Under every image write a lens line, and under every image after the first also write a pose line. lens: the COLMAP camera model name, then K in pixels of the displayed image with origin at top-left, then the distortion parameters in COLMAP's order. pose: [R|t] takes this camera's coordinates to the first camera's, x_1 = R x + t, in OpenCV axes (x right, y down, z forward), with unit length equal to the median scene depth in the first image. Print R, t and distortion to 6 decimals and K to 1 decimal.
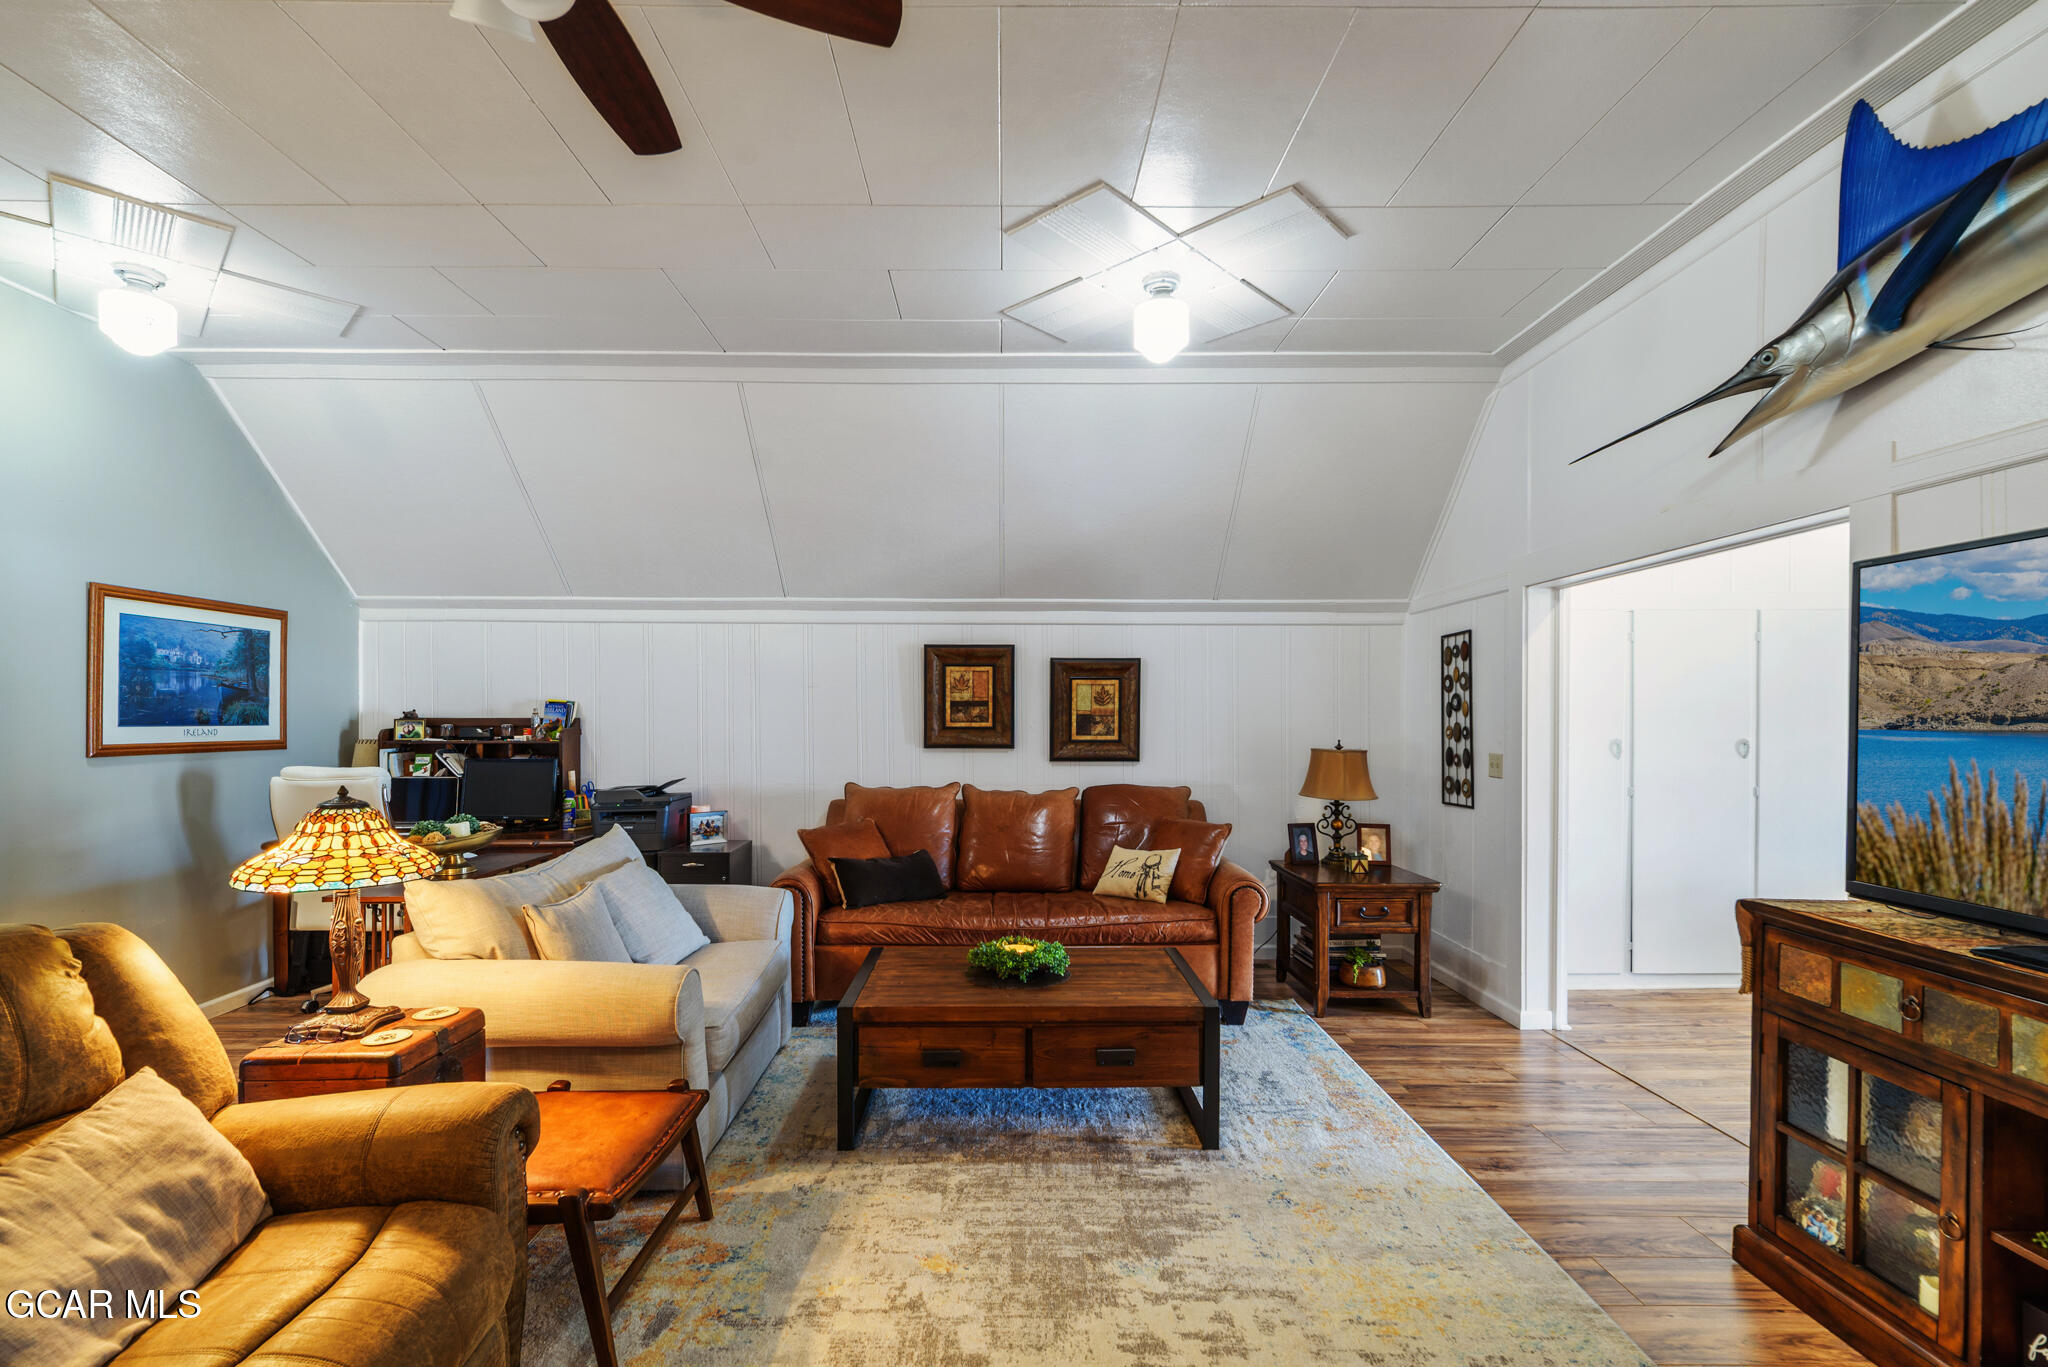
lens RADIAL K [[913.0, 0, 1019.7], [0, 913.0, 709.4], [0, 0, 1]] dist [0.009598, -0.000013]
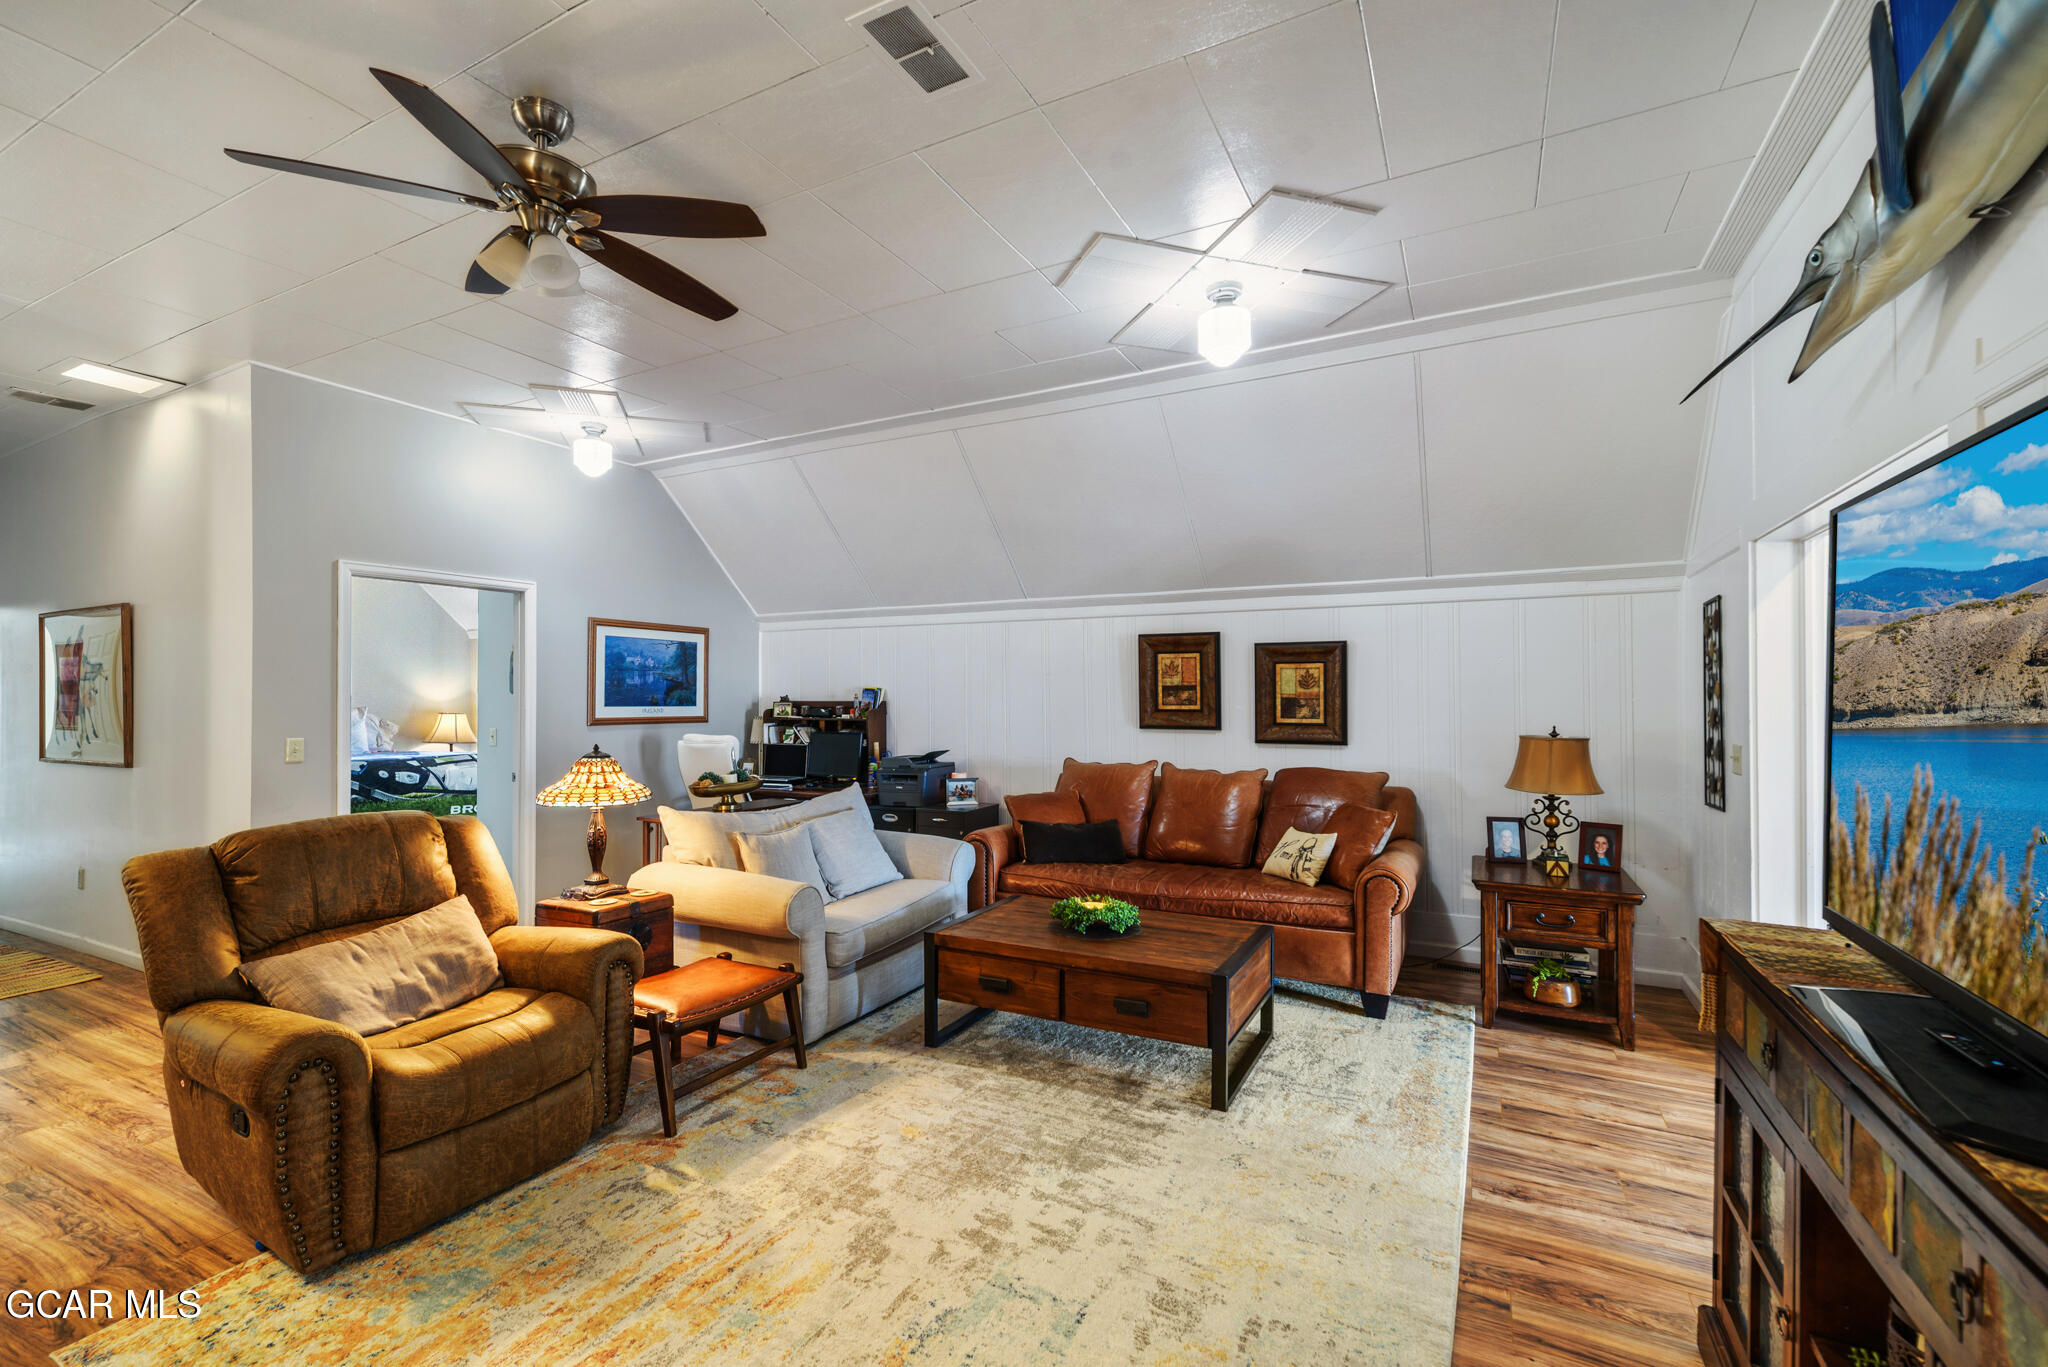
lens RADIAL K [[889.1, 0, 1024.0], [0, 889.1, 683.5], [0, 0, 1]] dist [0.009386, 0.000081]
pose [[0.880913, -0.009231, -0.473189, 0.340844], [0.004563, 0.999929, -0.011012, -0.001068], [0.473257, 0.007541, 0.880892, -0.011179]]
